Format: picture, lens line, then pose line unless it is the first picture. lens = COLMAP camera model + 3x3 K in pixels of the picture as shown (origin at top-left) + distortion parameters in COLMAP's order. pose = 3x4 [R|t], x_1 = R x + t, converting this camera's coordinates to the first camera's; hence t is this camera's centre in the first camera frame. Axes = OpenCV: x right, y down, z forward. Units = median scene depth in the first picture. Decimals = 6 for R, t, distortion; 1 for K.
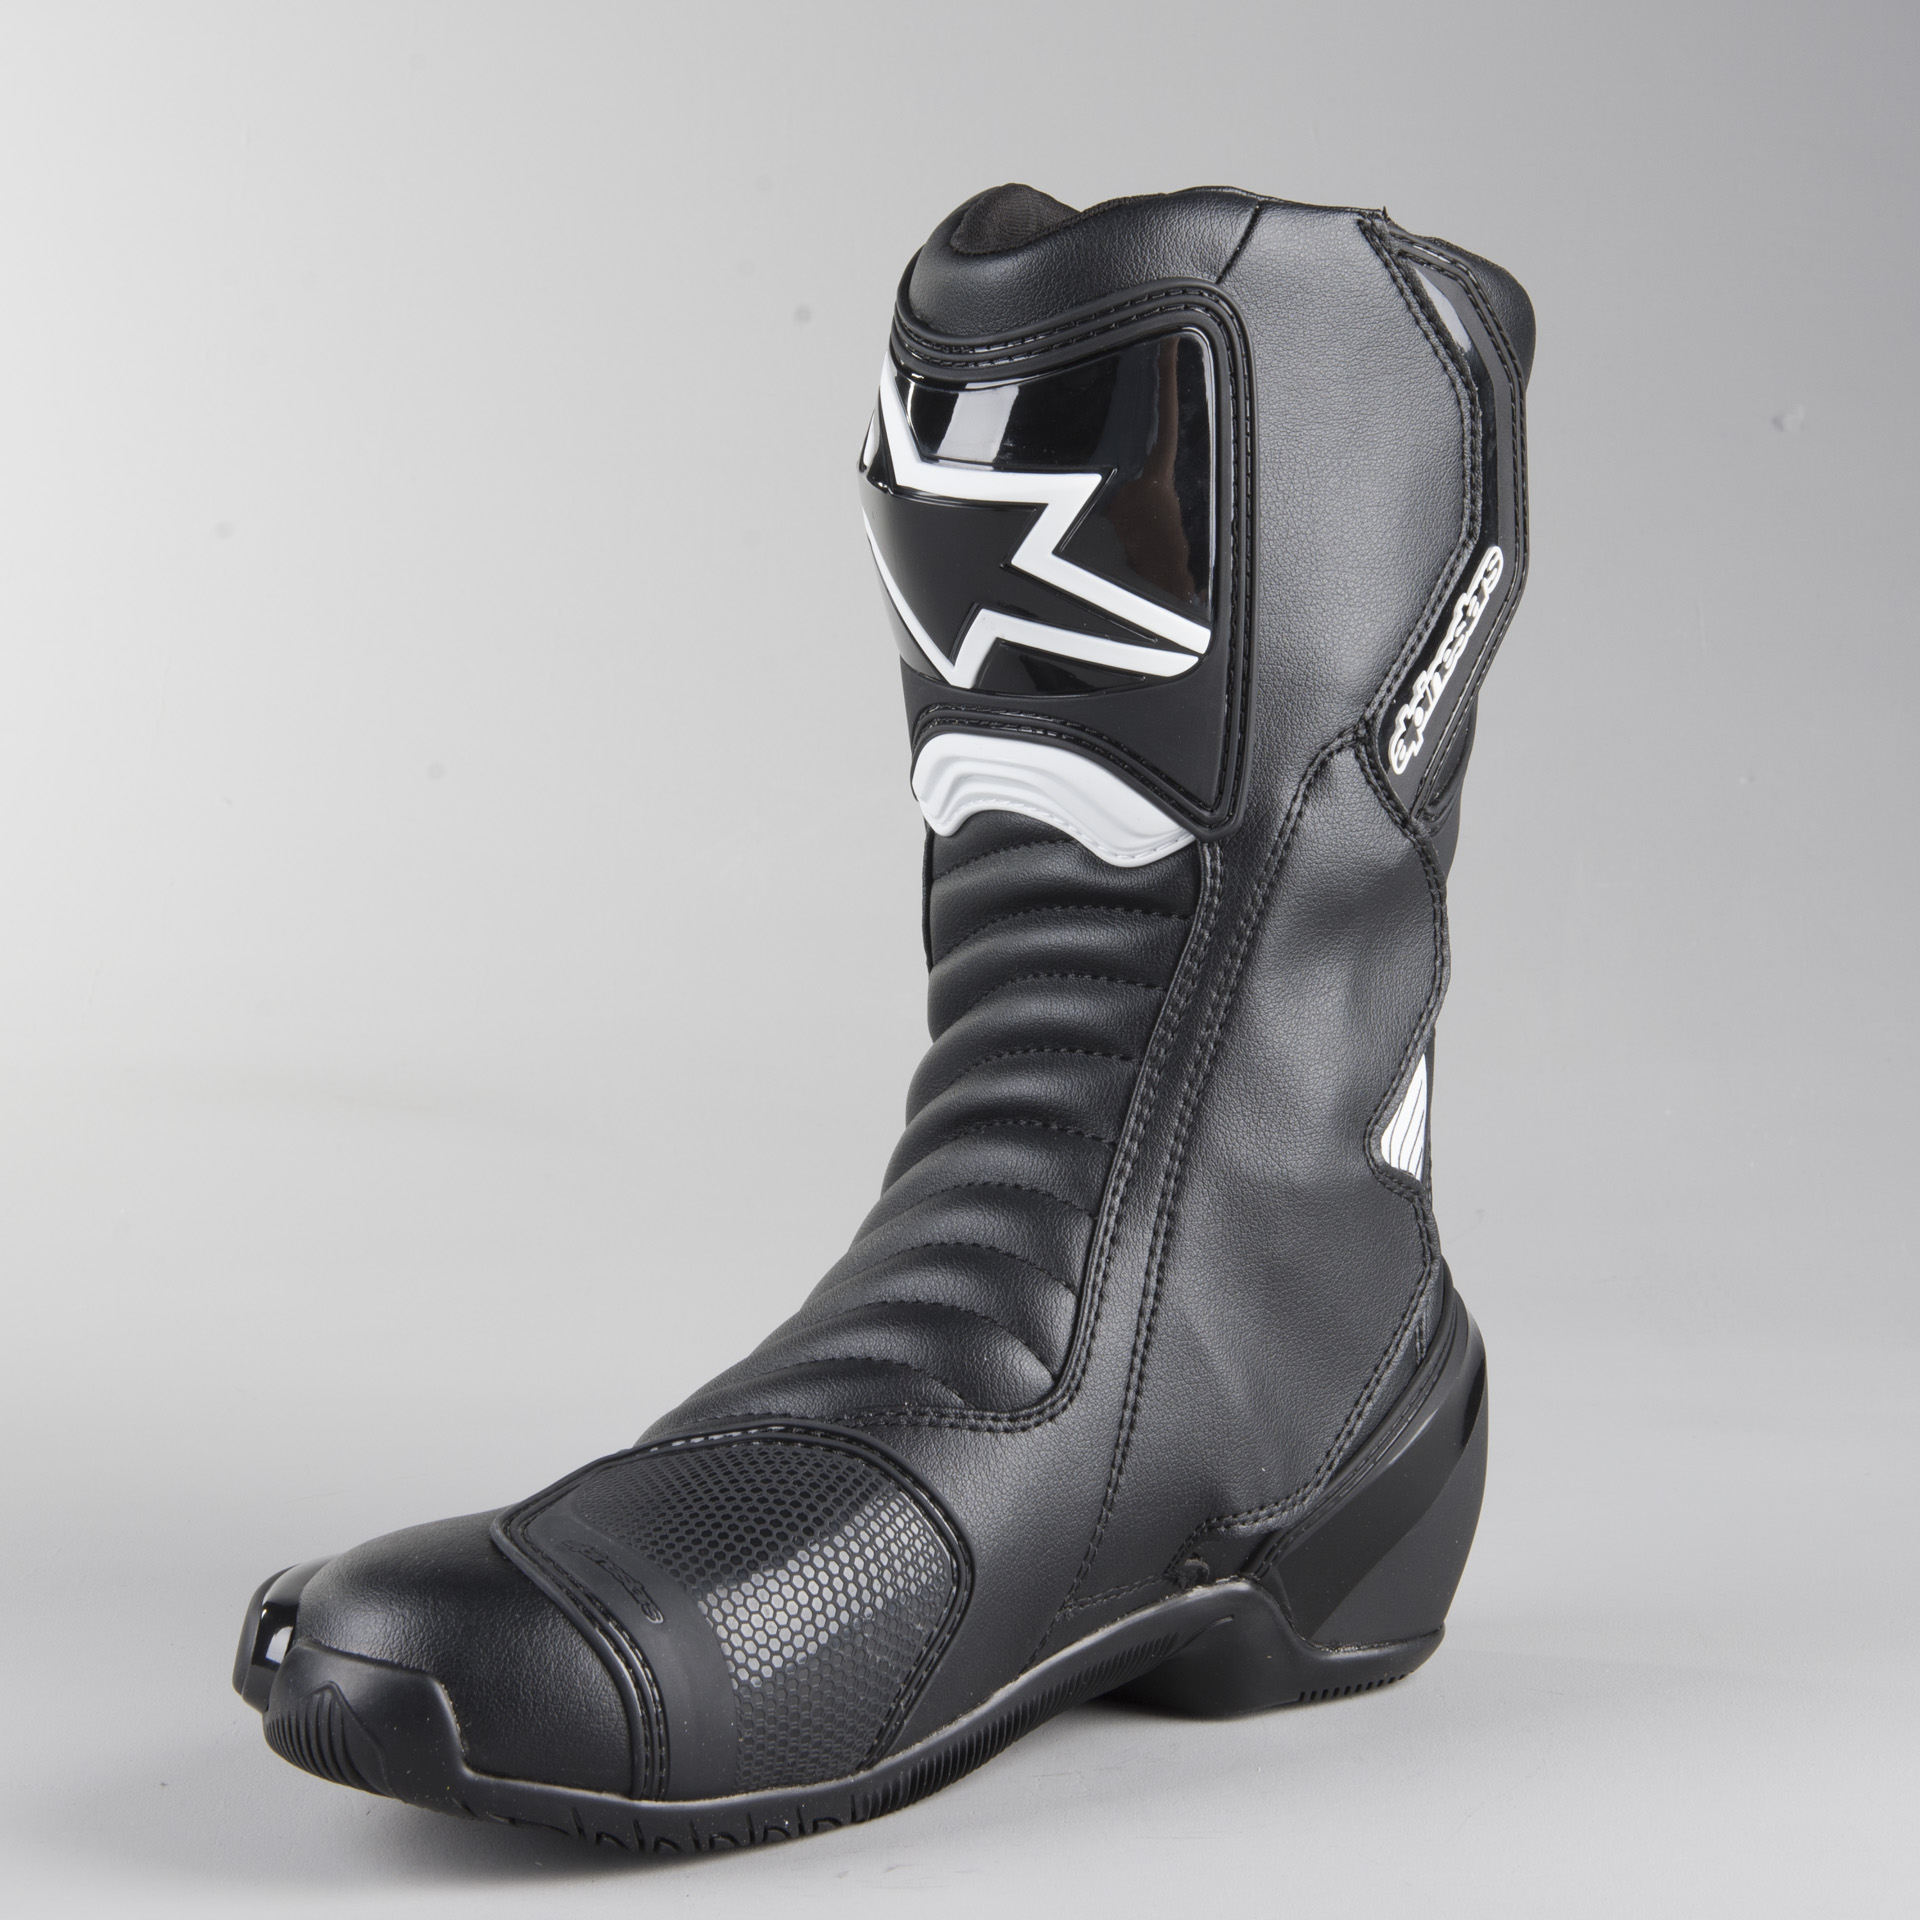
lens RADIAL K [[4975.5, 0, 960.0], [0, 4975.5, 960.0], [0, 0, 1]] dist [0.106758, 0.393434]
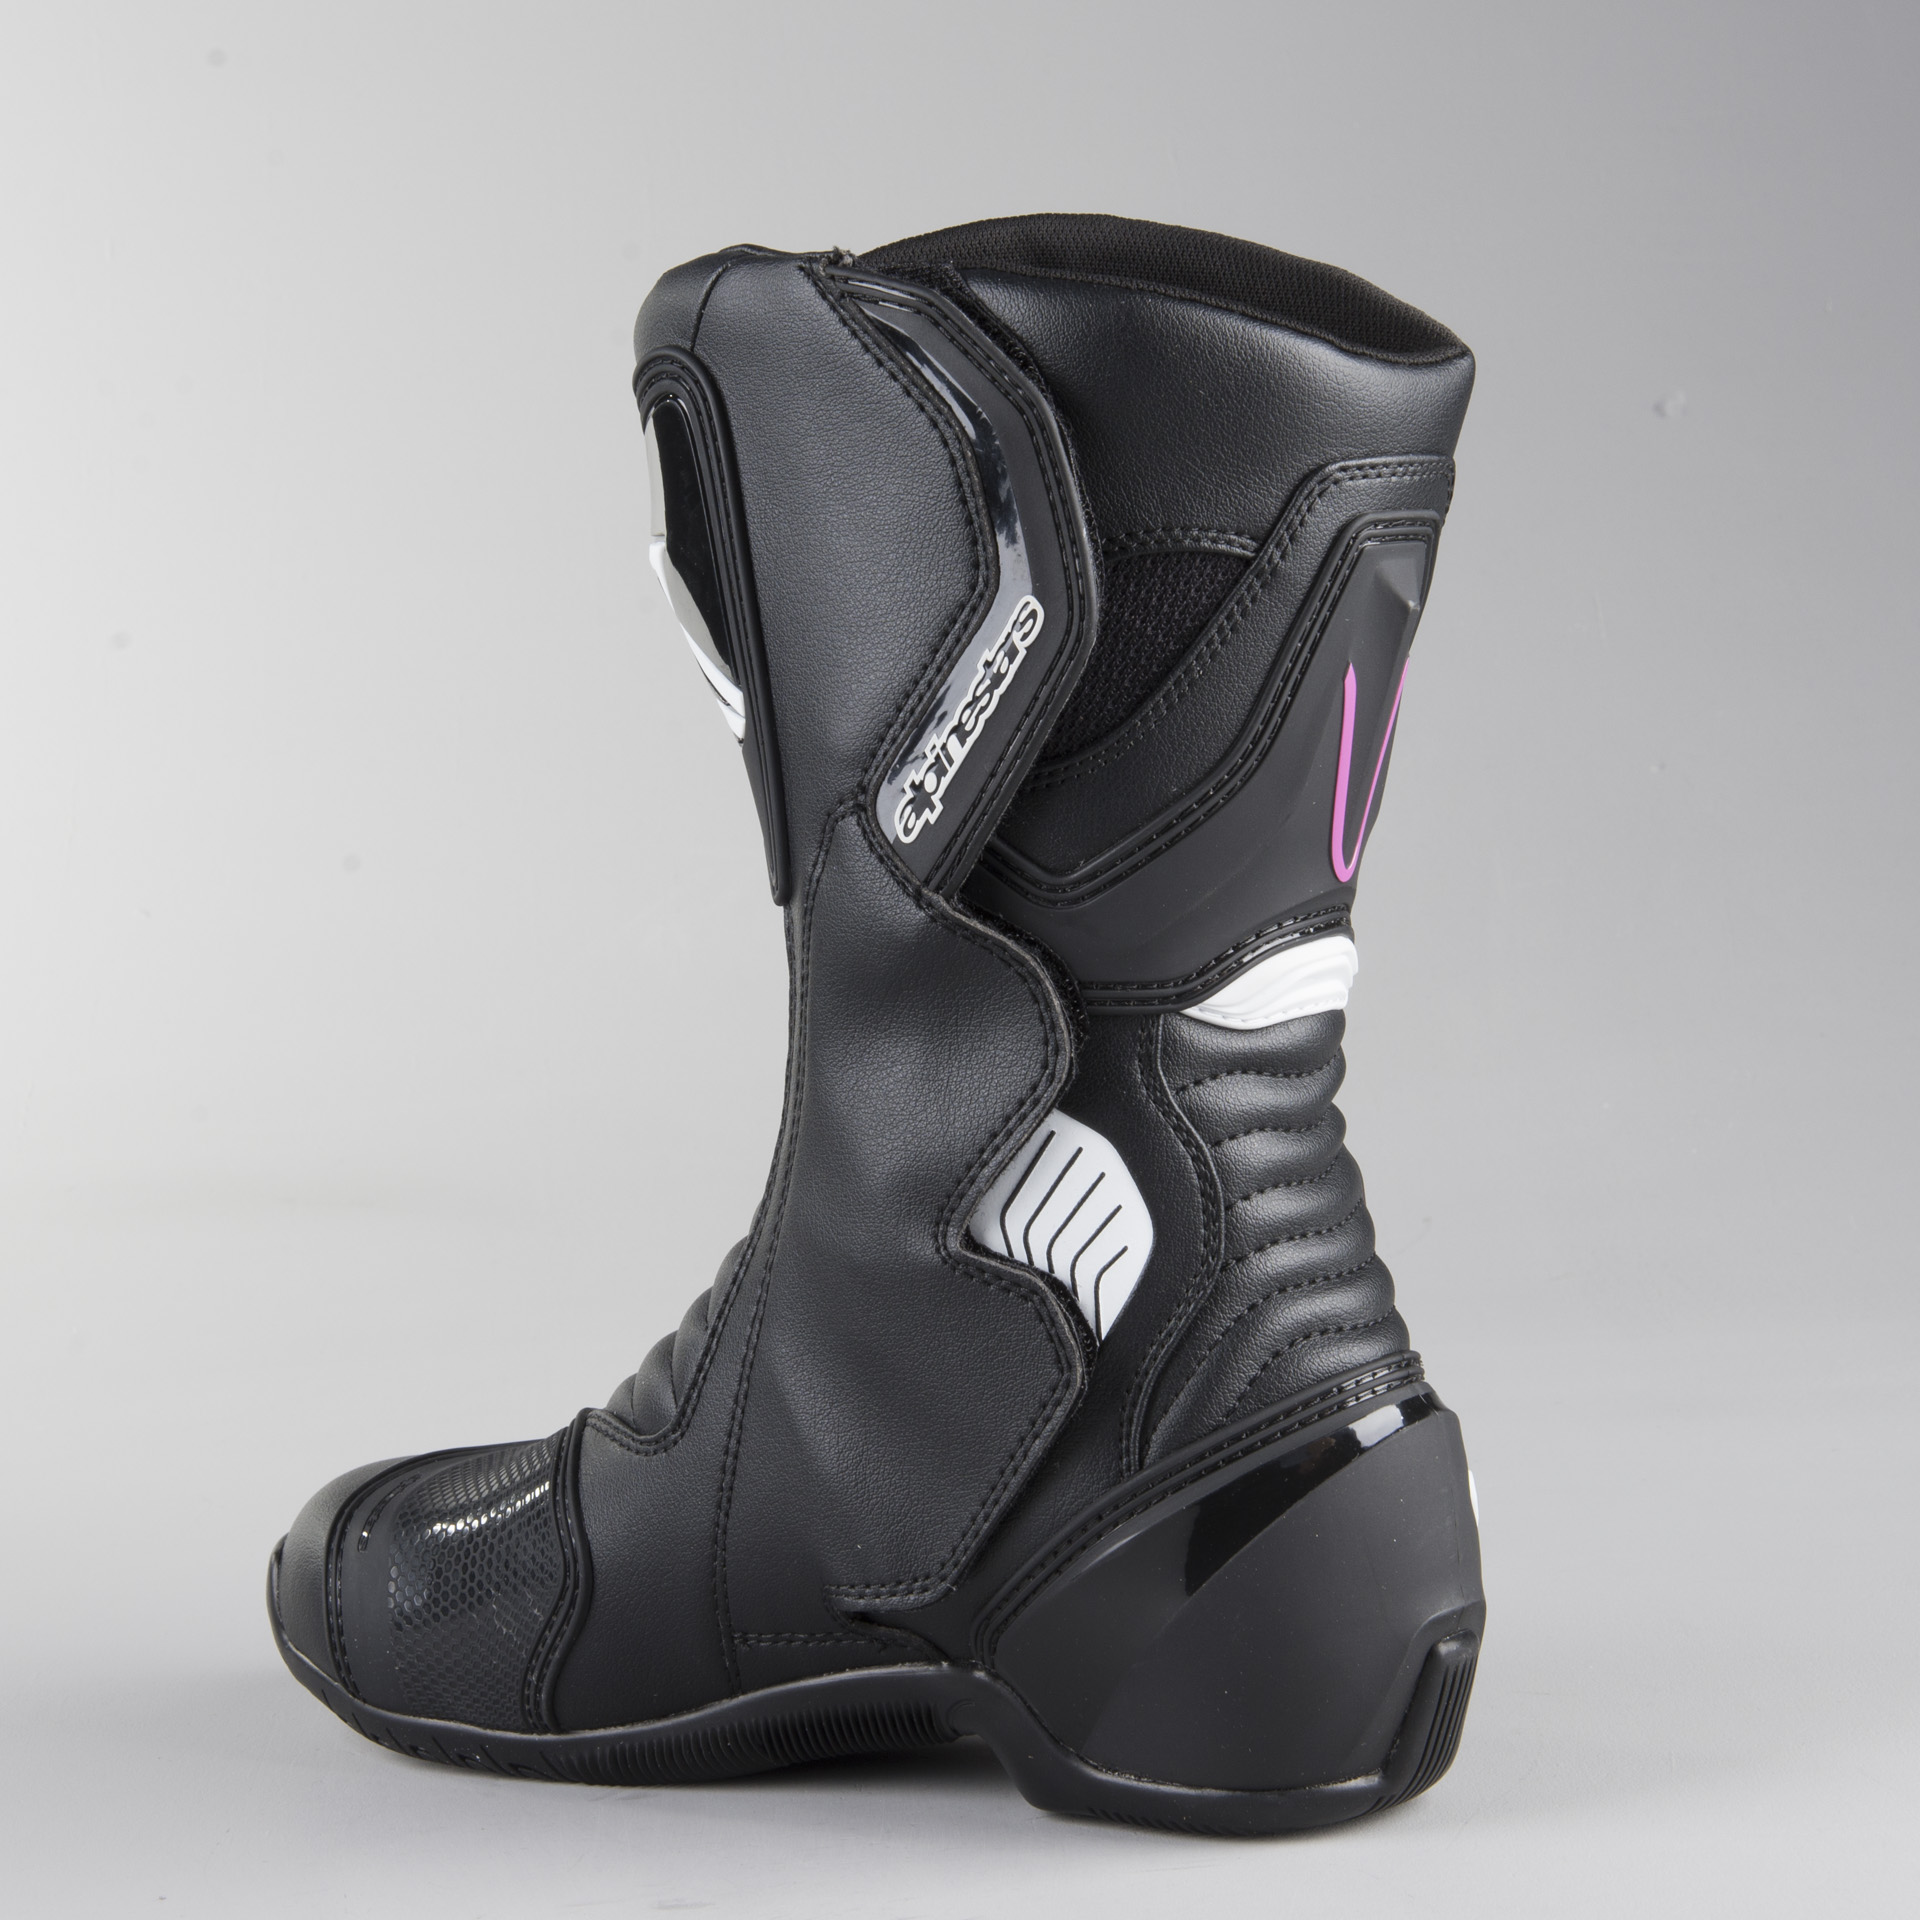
lens RADIAL K [[4975.5, 0, 960.0], [0, 4975.5, 960.0], [0, 0, 1]] dist [0.106758, 0.393434]
pose [[0.253129, 0.076166, -0.964430, 0.996926], [-0.013090, 0.997074, 0.075309, -0.086138], [0.967344, -0.006439, 0.253385, 0.771048]]
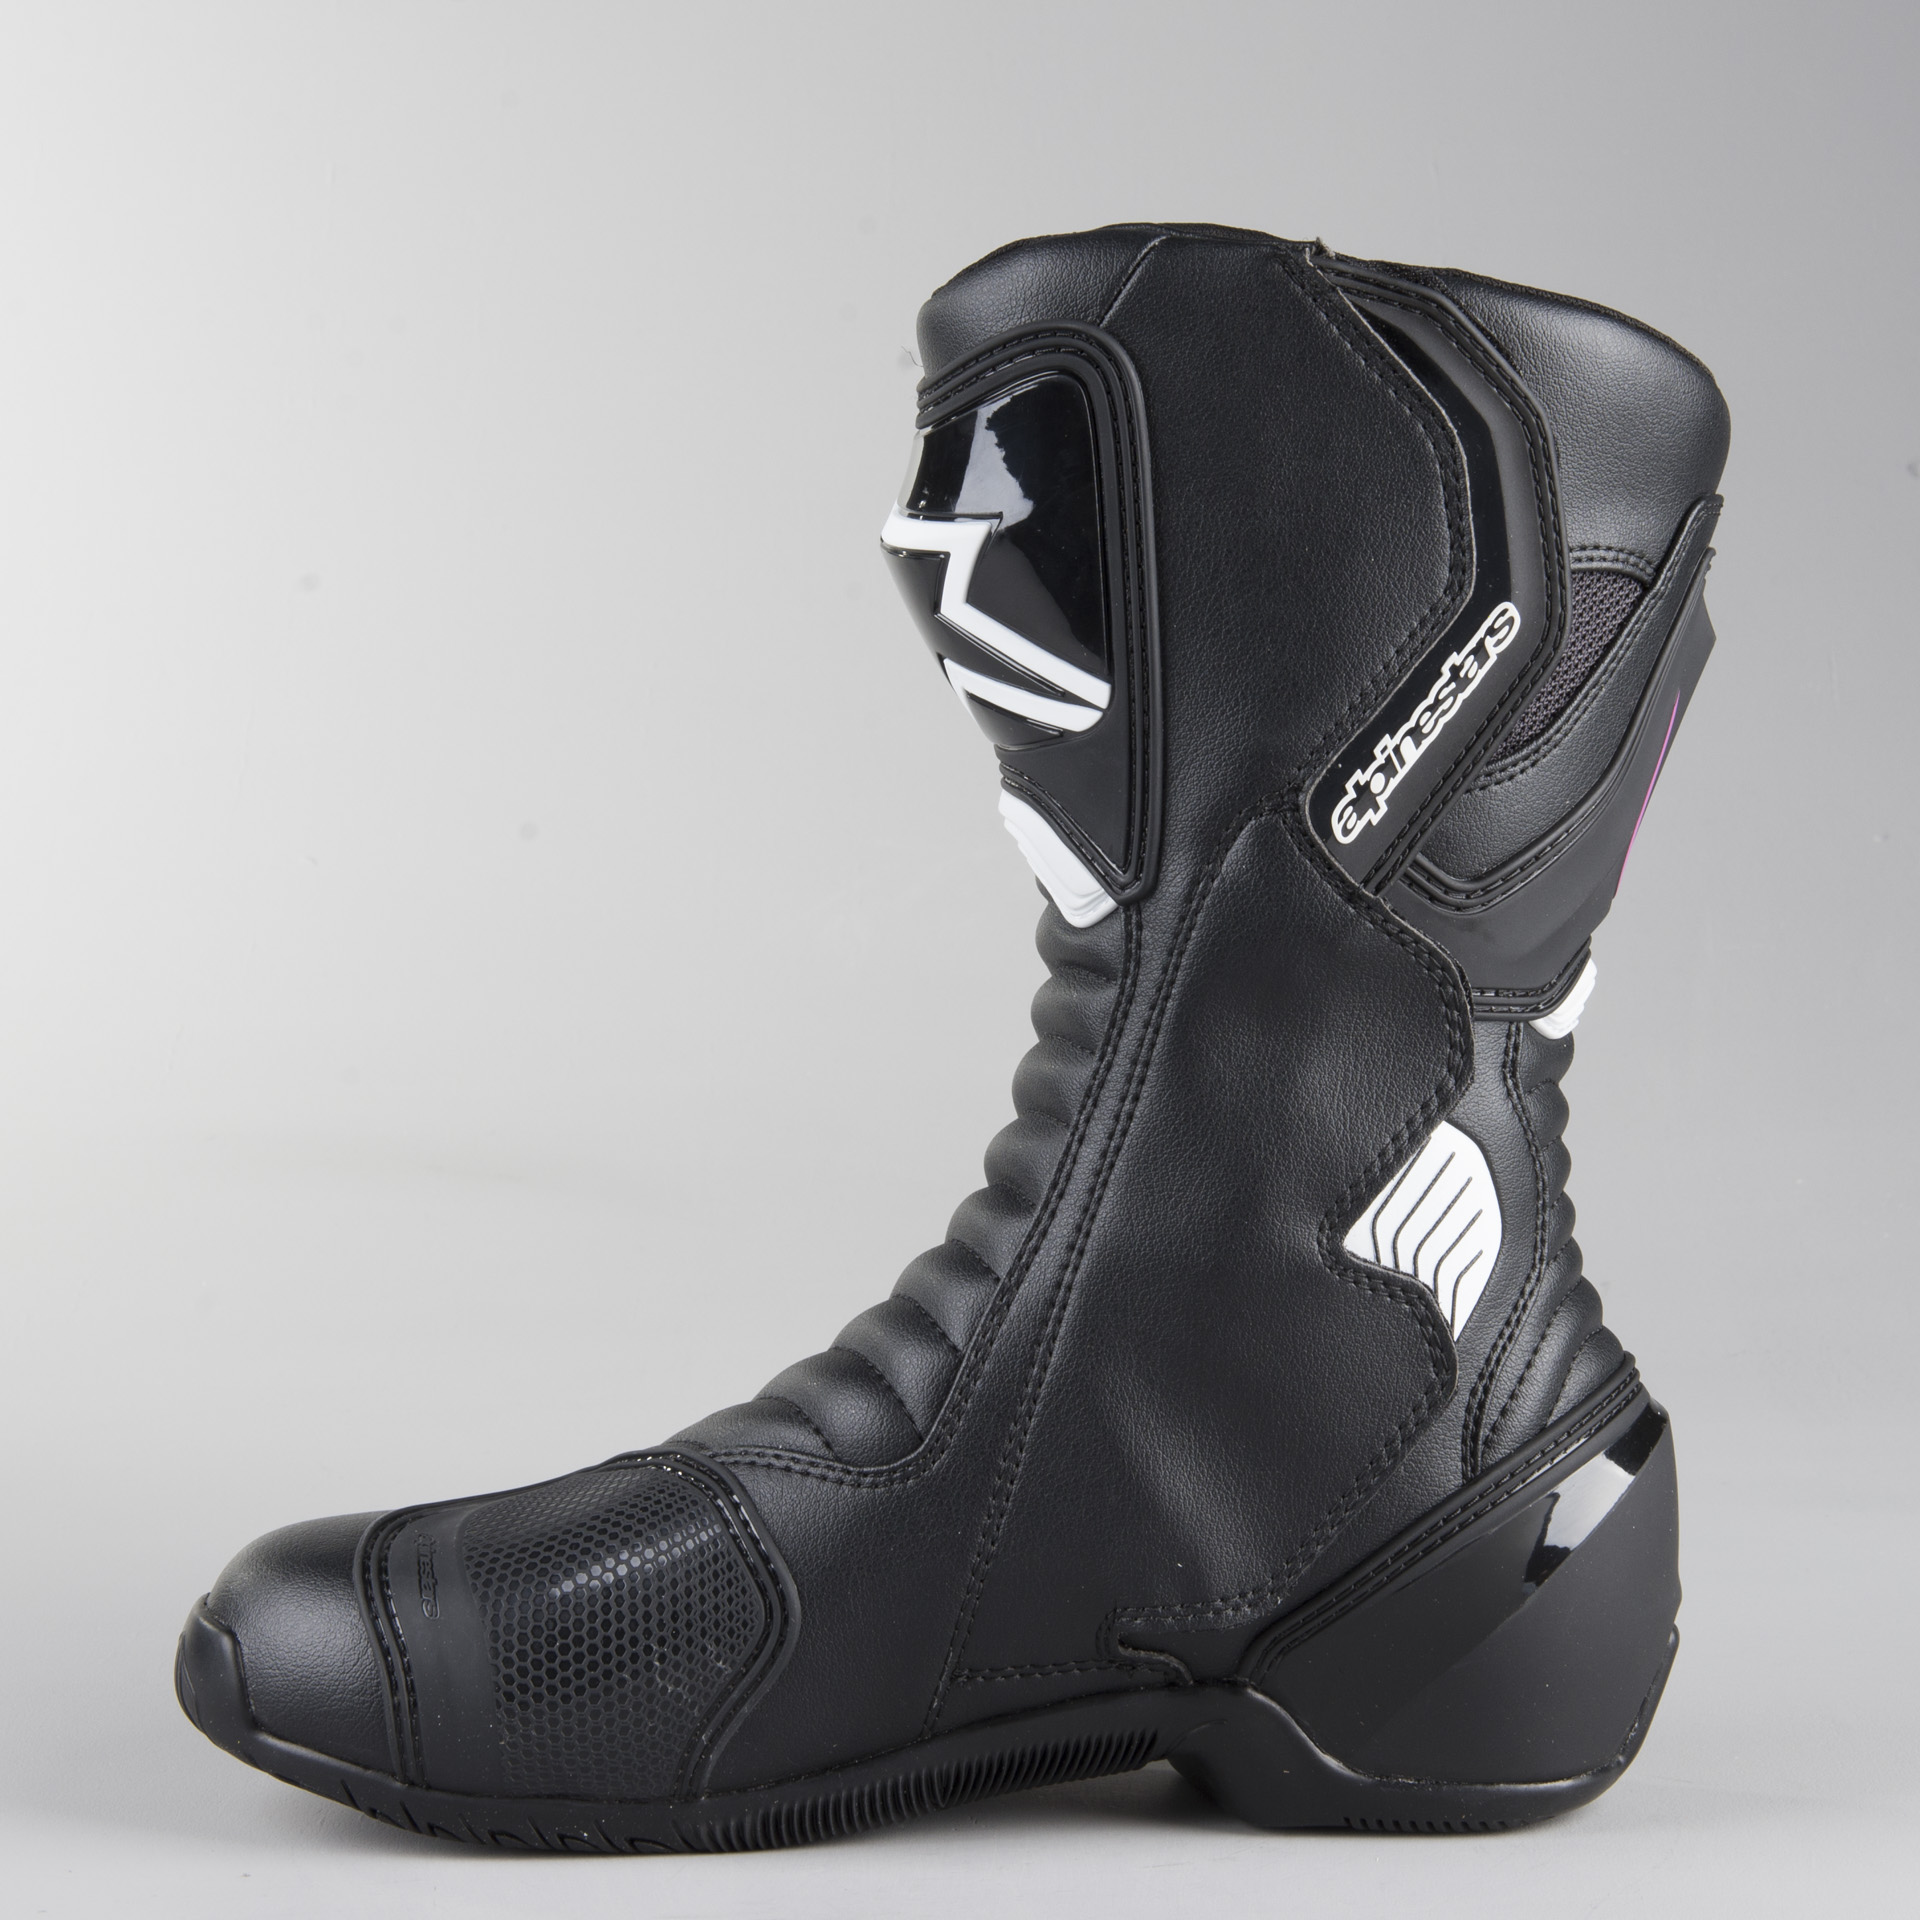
lens RADIAL K [[4975.5, 0, 960.0], [0, 4975.5, 960.0], [0, 0, 1]] dist [0.106758, 0.393434]
pose [[0.782735, 0.058951, -0.619556, 0.611095], [-0.063647, 0.997867, 0.014538, -0.024502], [0.619092, 0.028054, 0.784818, 0.222673]]
